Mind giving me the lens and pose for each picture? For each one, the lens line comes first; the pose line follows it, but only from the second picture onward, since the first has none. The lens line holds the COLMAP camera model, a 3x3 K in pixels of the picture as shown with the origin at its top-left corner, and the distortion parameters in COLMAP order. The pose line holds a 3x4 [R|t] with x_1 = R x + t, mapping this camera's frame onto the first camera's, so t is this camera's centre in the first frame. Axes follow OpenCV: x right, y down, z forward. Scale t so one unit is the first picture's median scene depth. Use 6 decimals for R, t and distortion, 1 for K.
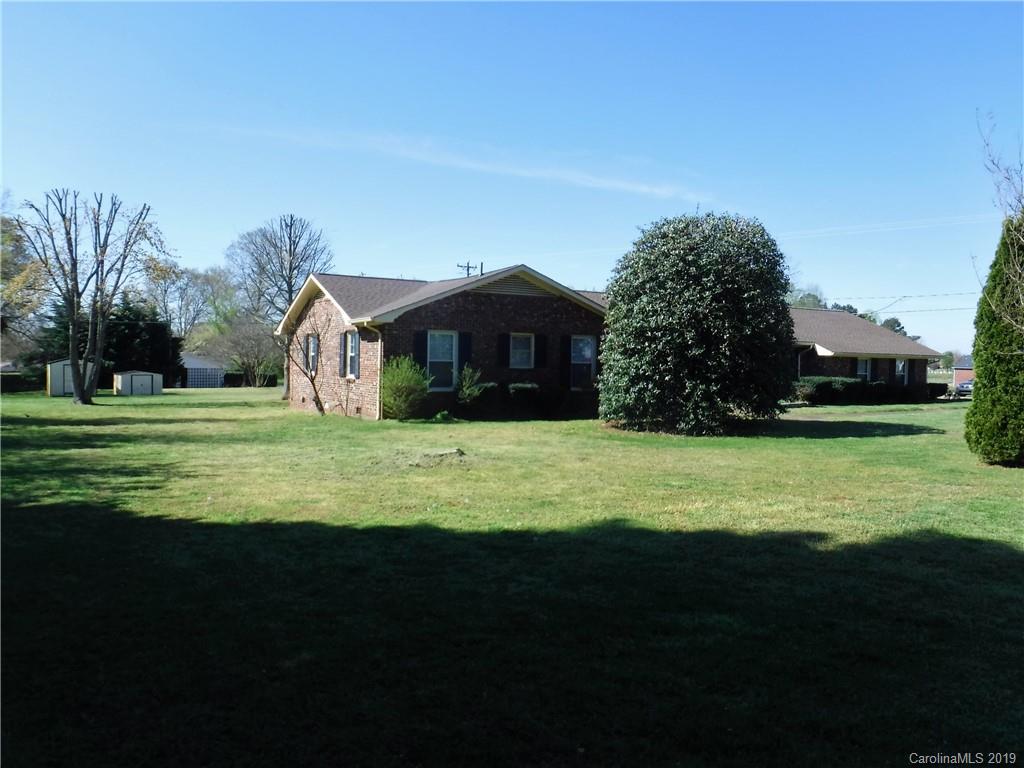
lens RADIAL K [[835.3, 0, 512.3], [0, 835.3, 384.7], [0, 0, 1]] dist [-0.111101, 0.032327]
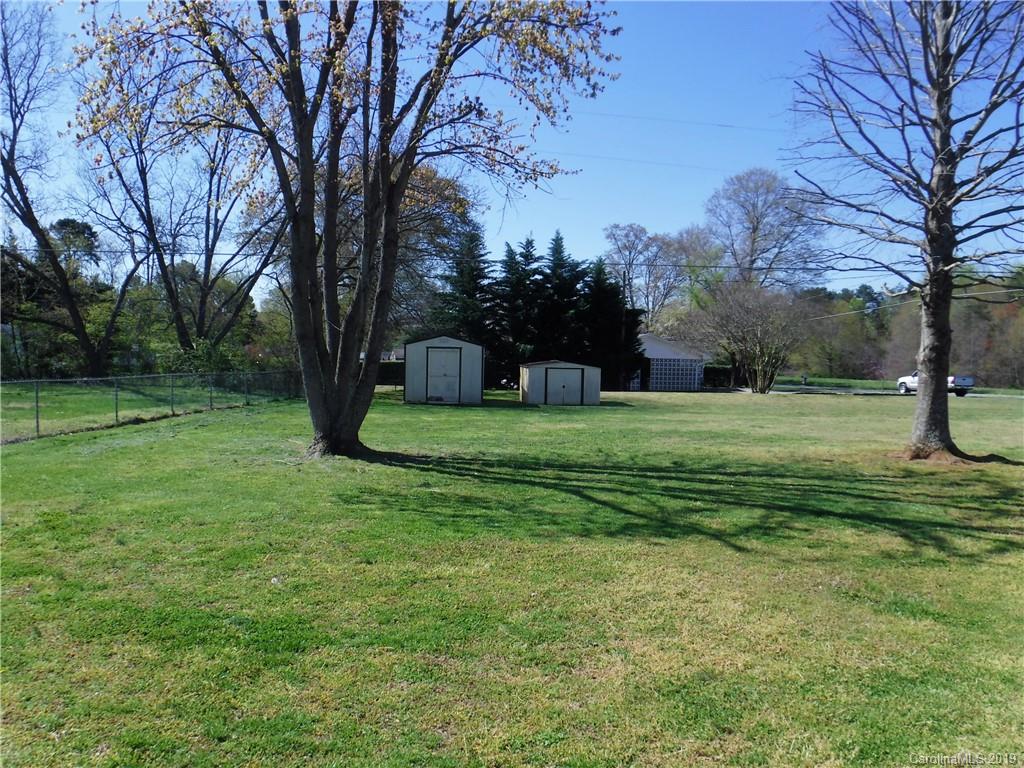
lens RADIAL K [[835.3, 0, 512.2], [0, 835.3, 385.8], [0, 0, 1]] dist [-0.111101, 0.032327]
pose [[0.851529, 0.030548, -0.523417, -0.146371], [-0.027325, 0.999530, 0.013881, -0.005025], [0.523595, 0.002482, 0.851964, 0.389647]]
